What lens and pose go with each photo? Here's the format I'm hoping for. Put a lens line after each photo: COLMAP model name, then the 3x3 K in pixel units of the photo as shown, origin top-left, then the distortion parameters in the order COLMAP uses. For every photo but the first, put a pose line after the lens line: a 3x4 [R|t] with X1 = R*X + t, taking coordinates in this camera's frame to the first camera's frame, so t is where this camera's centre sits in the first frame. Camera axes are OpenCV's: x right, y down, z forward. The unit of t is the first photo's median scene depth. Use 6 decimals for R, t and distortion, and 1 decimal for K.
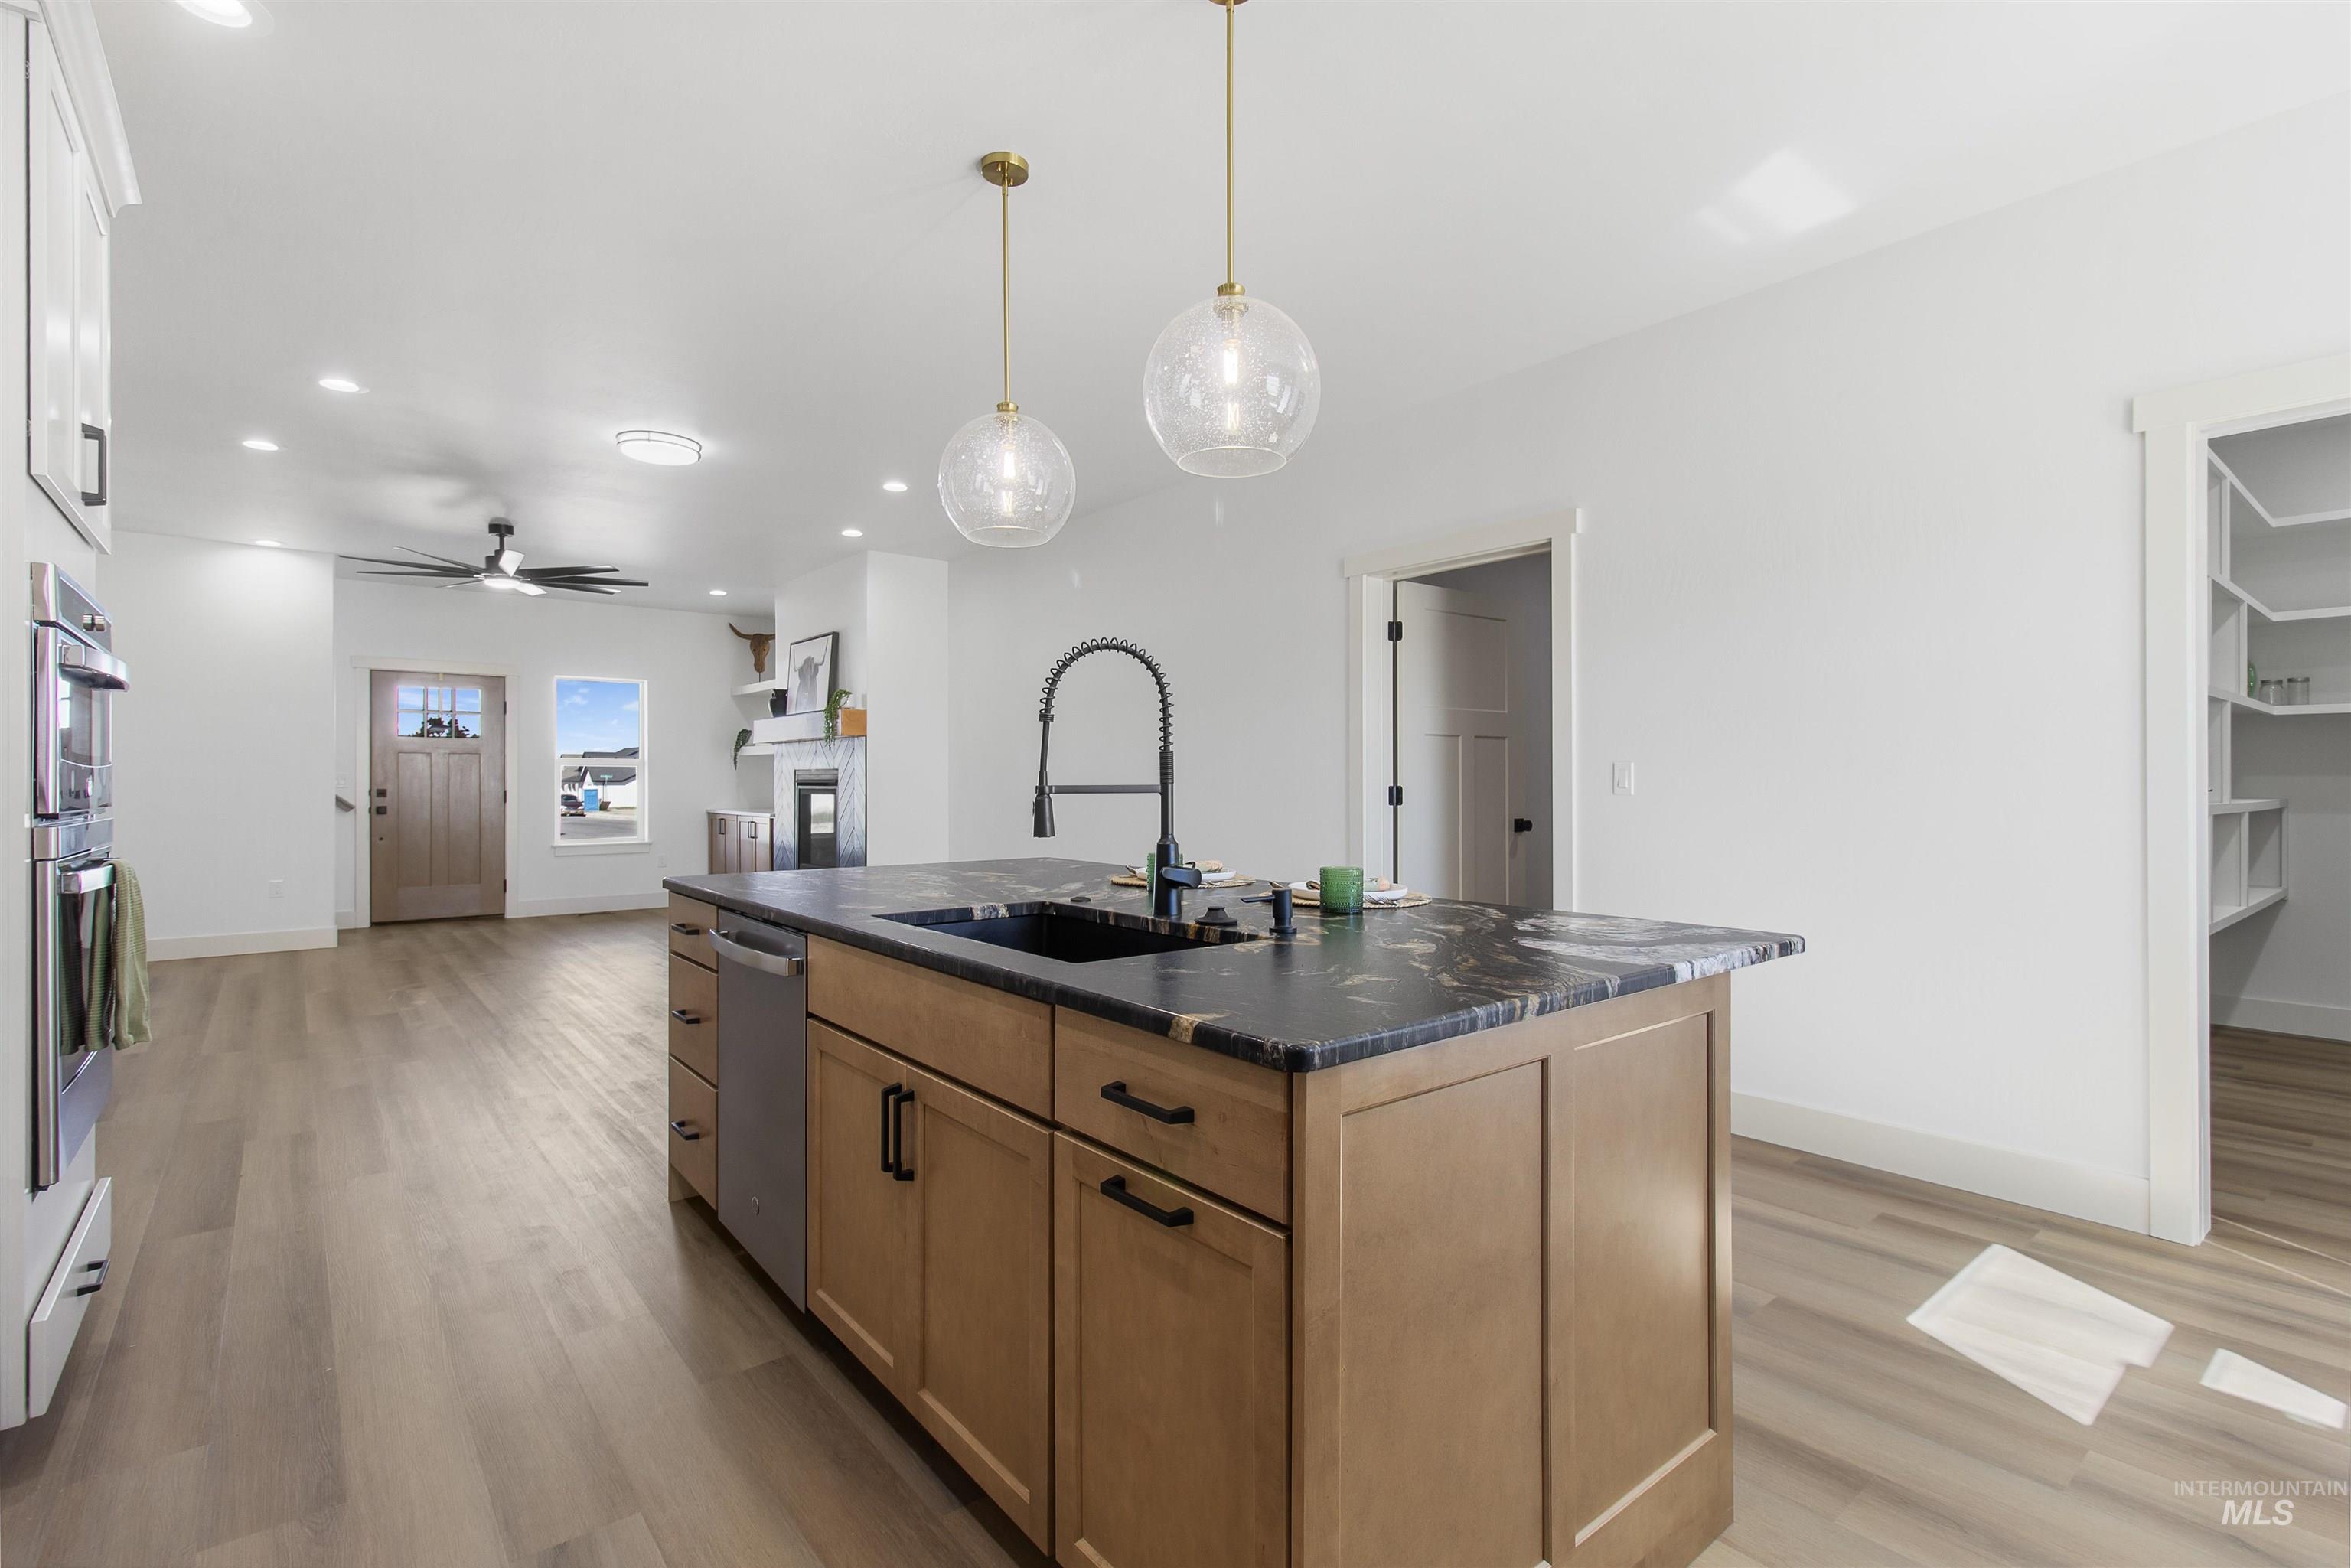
lens RADIAL K [[1084.3, 0, 1173.0], [0, 1084.3, 774.9], [0, 0, 1]] dist [0.001160, 0.000609]
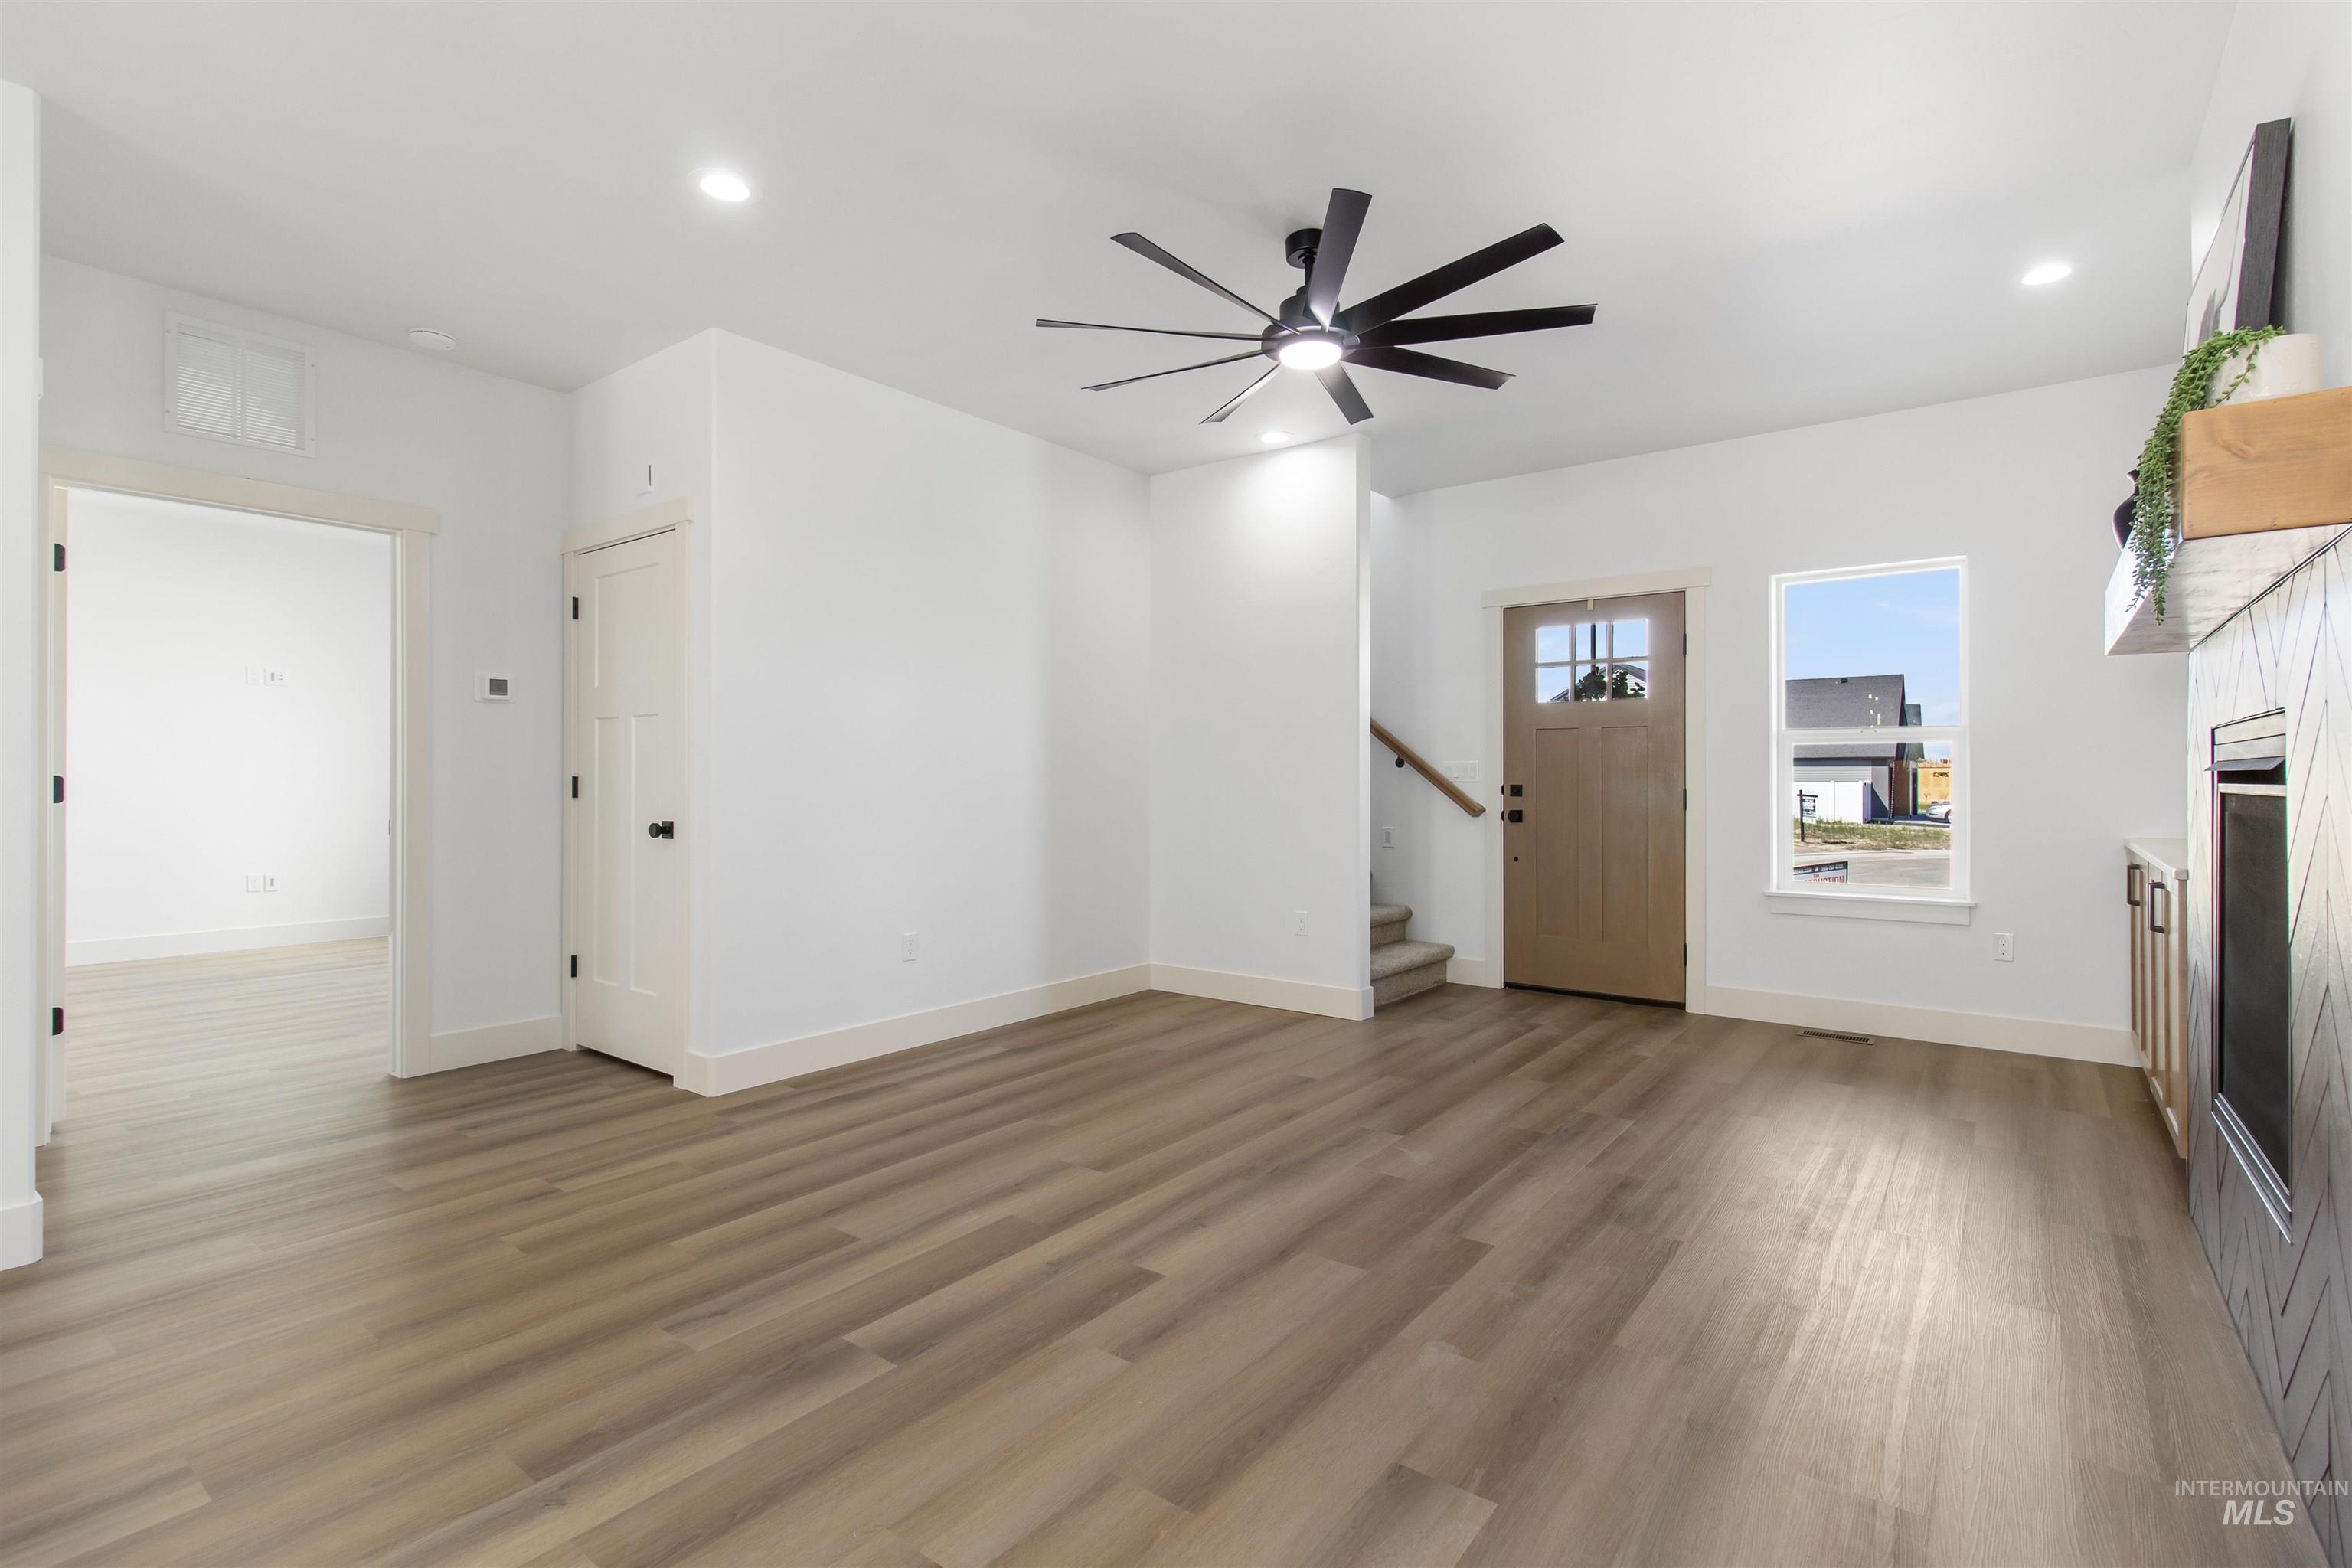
lens RADIAL K [[1084.8, 0, 1177.7], [0, 1084.8, 775.4], [0, 0, 1]] dist [0.001160, 0.000609]
pose [[0.237012, -0.009863, -0.971457, -0.126249], [-0.001062, 0.999945, -0.010412, 0.014234], [0.971506, 0.003500, 0.236989, 0.627651]]
